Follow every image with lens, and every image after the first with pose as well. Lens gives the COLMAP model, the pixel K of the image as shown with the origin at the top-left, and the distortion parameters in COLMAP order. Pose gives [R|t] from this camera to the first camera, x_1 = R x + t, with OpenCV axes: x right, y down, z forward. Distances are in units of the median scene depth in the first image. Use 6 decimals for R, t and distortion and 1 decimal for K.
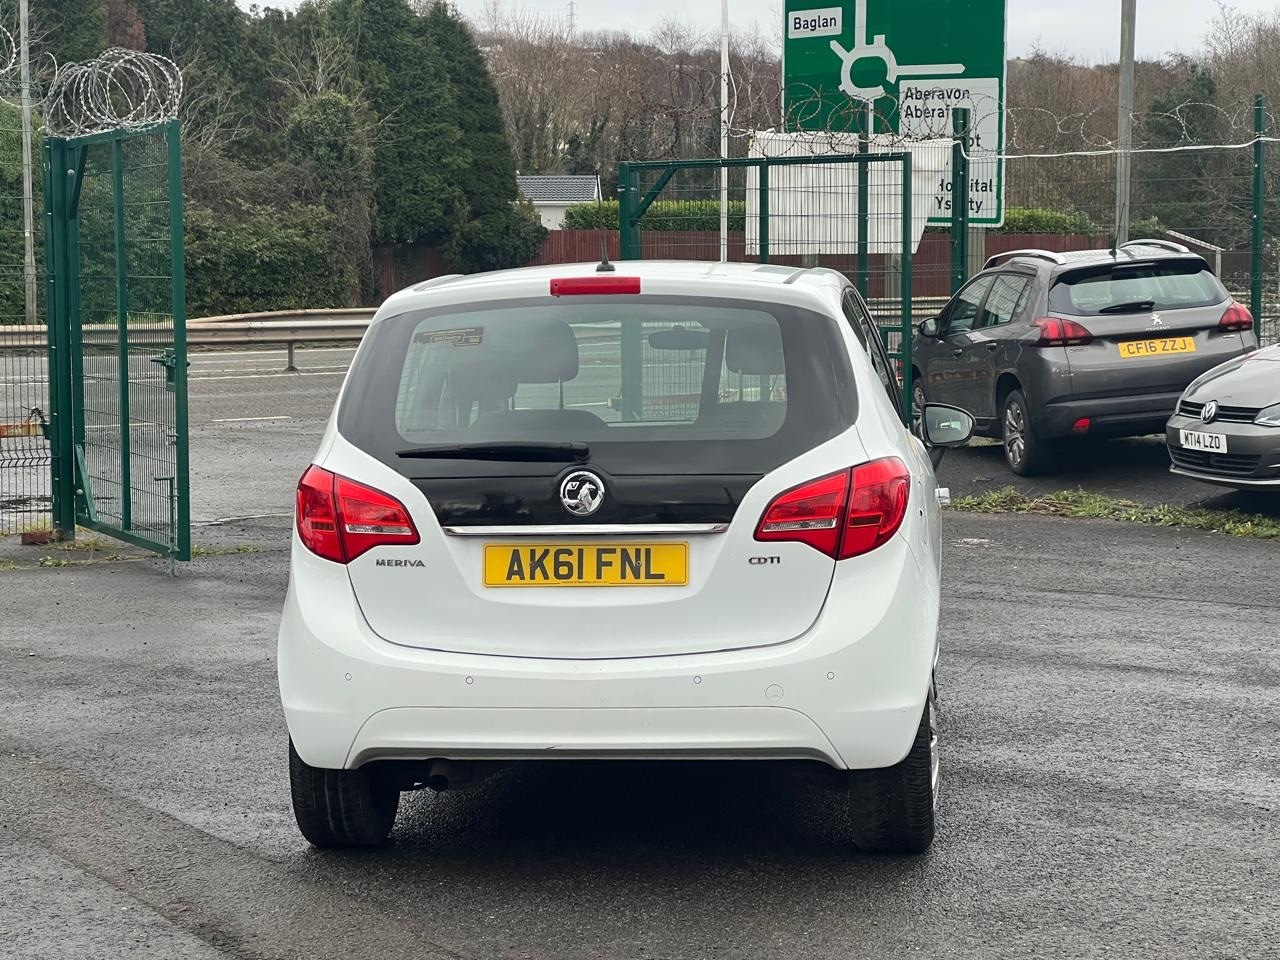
lens RADIAL K [[2838.0, 0, 640.0], [0, 2838.0, 480.0], [0, 0, 1]] dist [-0.013557, 3.571645]
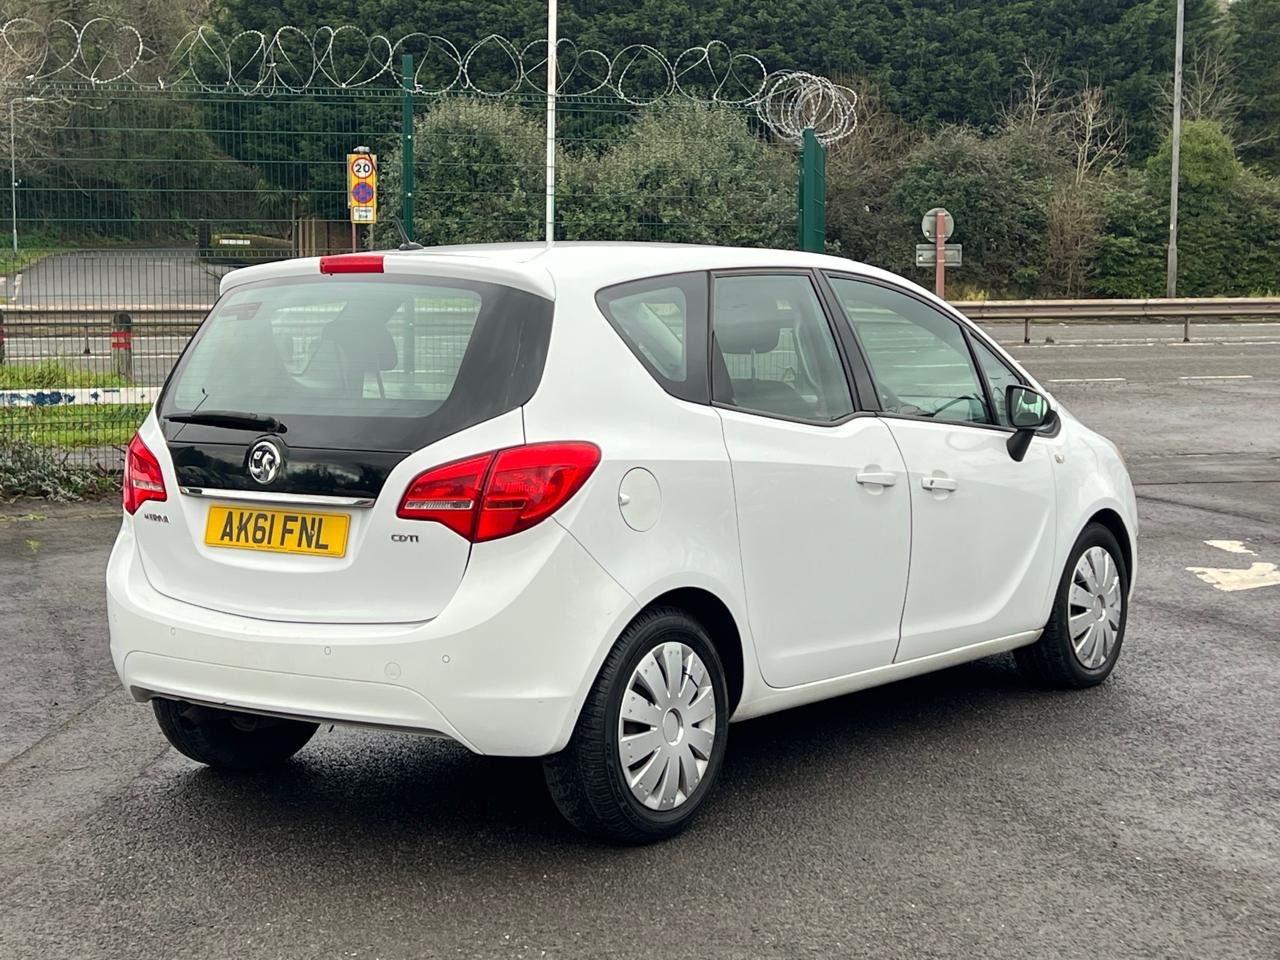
lens RADIAL K [[2103.3, 0, 629.7], [0, 2103.3, 477.7], [0, 0, 1]] dist [0.313824, -1.189025]
pose [[0.861077, 0.054199, -0.505578, 0.201667], [-0.039108, 0.998417, 0.040424, -0.010941], [0.506968, -0.015036, 0.861834, 0.161978]]
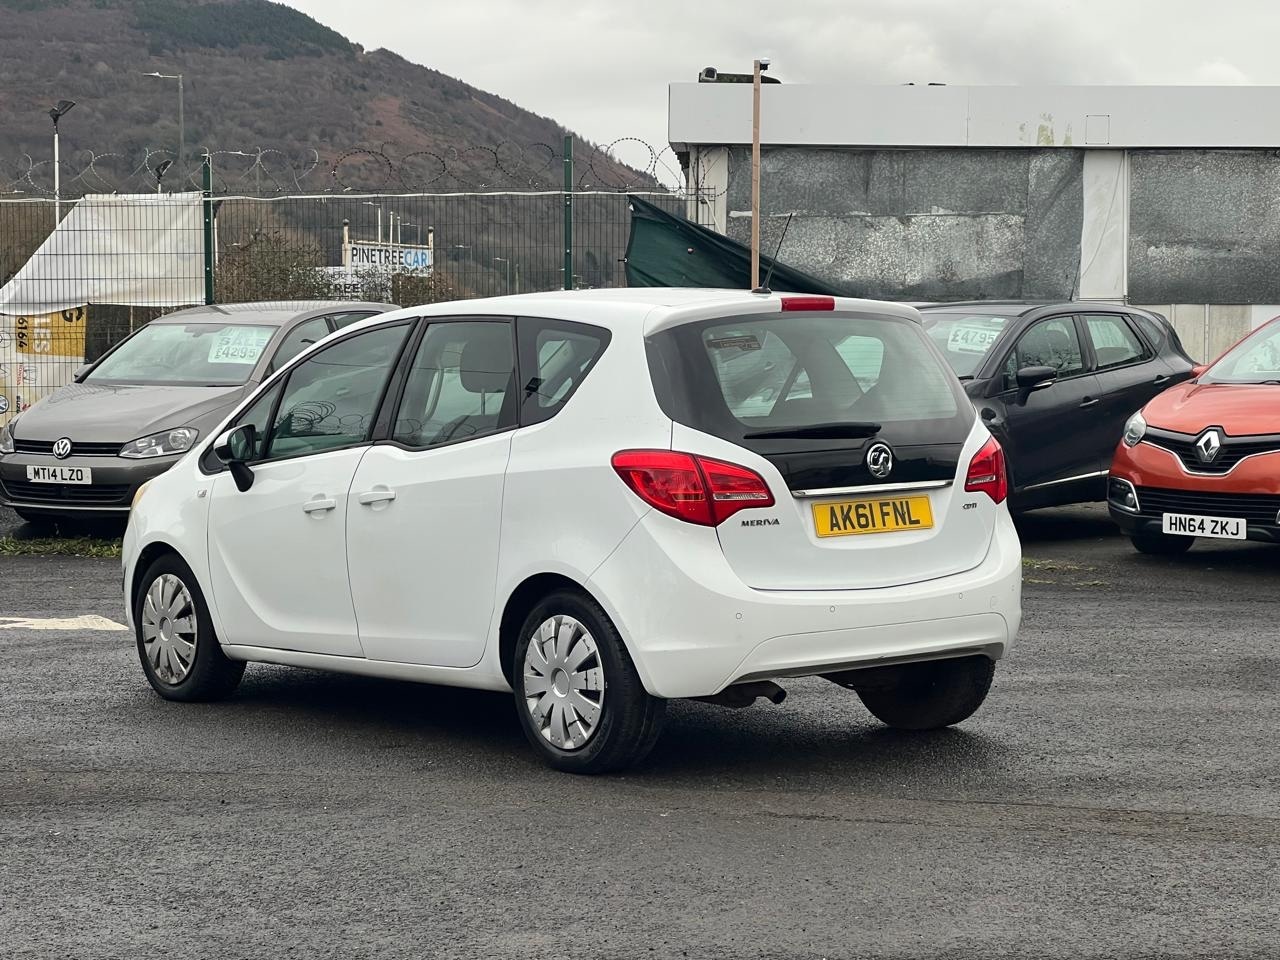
lens RADIAL K [[2838.0, 0, 640.0], [0, 2838.0, 480.0], [0, 0, 1]] dist [-0.013557, 3.571645]
pose [[0.713680, -0.034021, 0.699645, -0.416696], [0.052780, 0.998592, -0.005280, 0.006040], [-0.698480, 0.040696, 0.714471, 0.058724]]
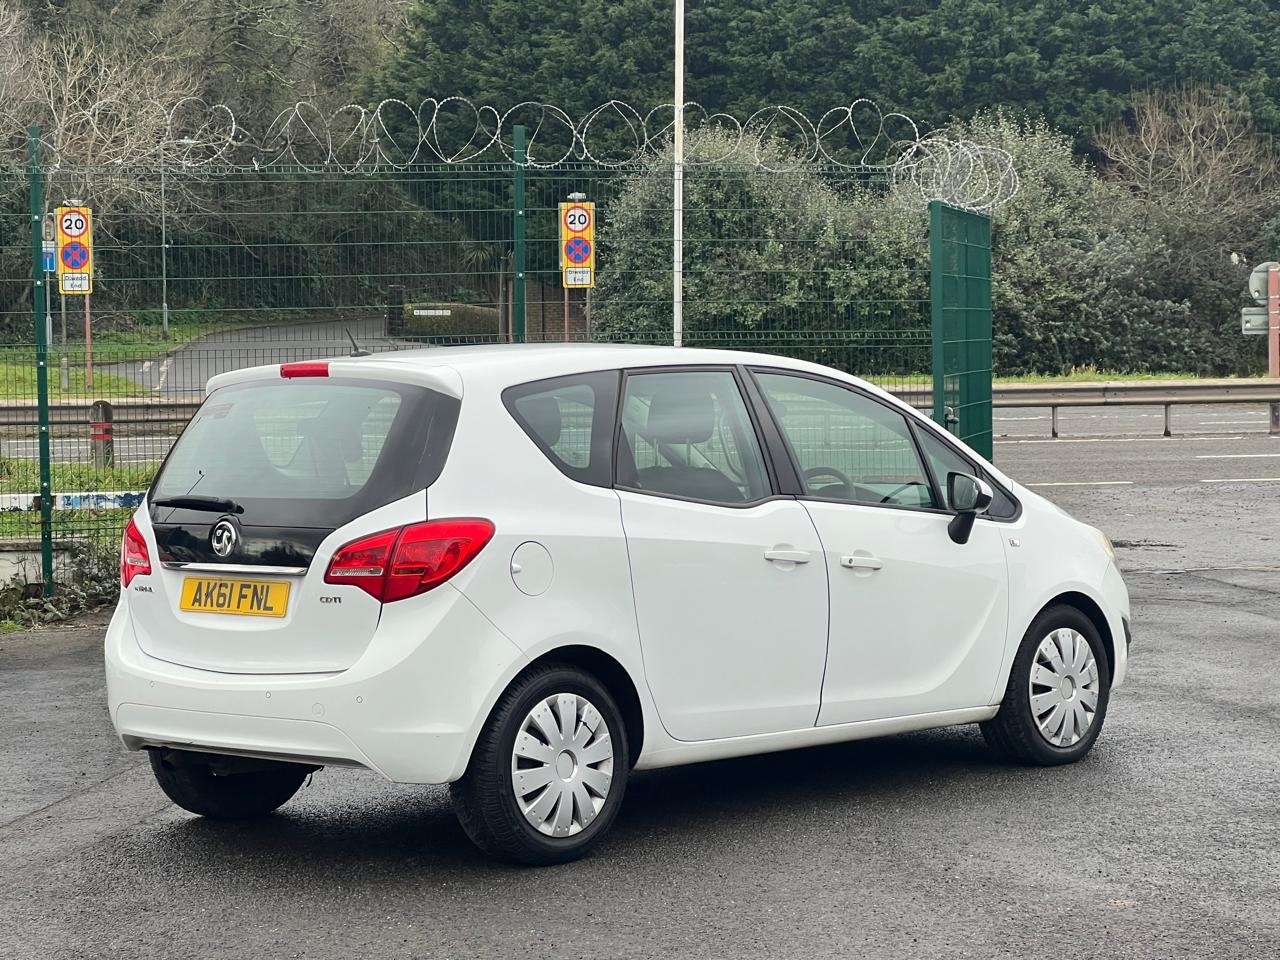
lens RADIAL K [[2838.0, 0, 640.0], [0, 2838.0, 480.0], [0, 0, 1]] dist [-0.013557, 3.571645]
pose [[0.795256, 0.024569, -0.605776, 0.359597], [-0.033373, 0.999438, -0.003276, -0.009416], [0.605355, 0.022822, 0.795629, 0.049984]]
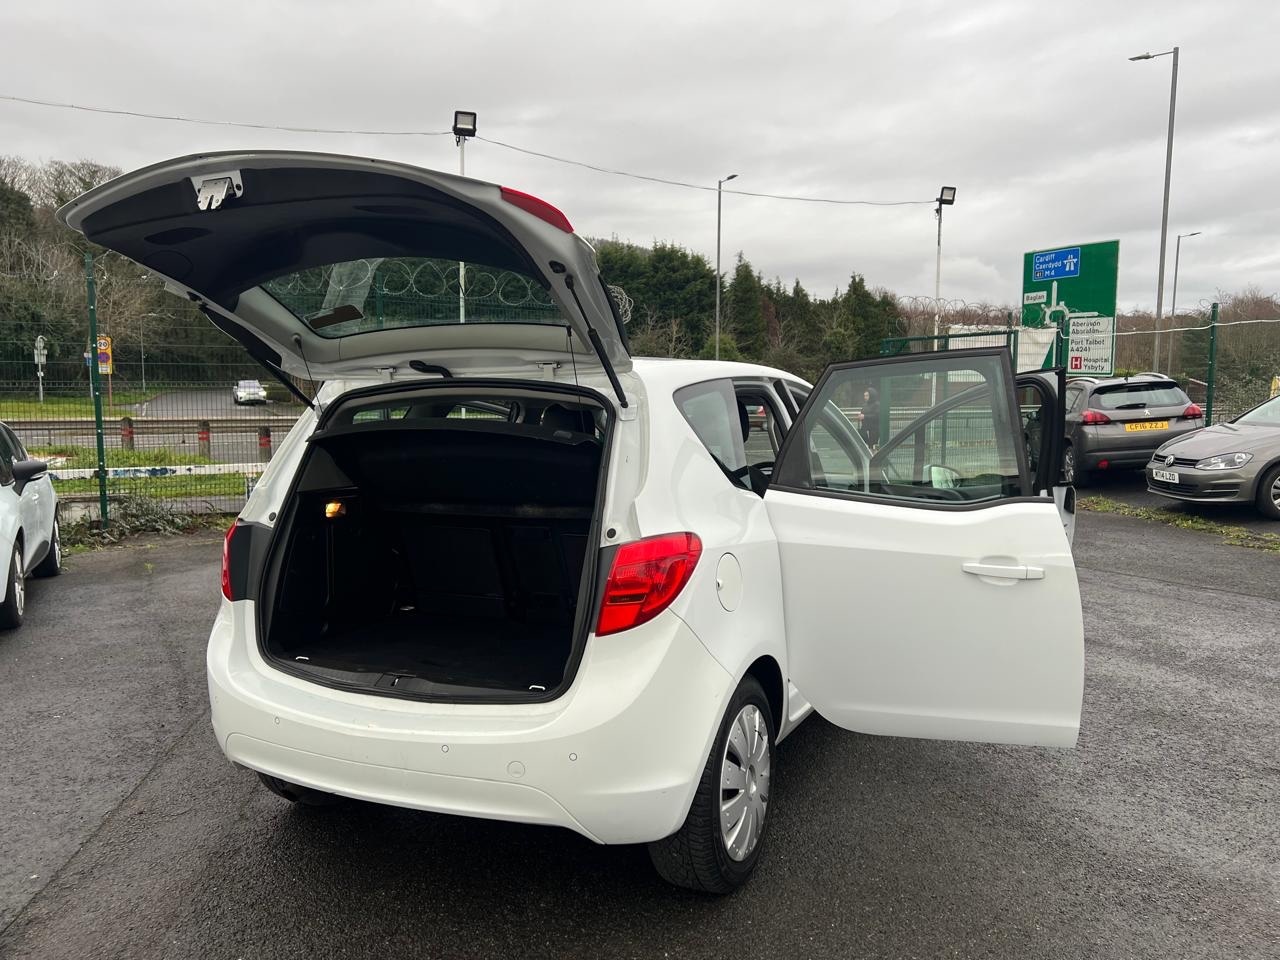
lens RADIAL K [[948.2, 0, 642.6], [0, 948.2, 489.3], [0, 0, 1]] dist [0.076343, -0.085832]
pose [[0.944009, 0.034620, -0.328099, 0.080221], [-0.026658, 0.999232, 0.028736, -0.014142], [0.328842, -0.018380, 0.944206, 0.284281]]
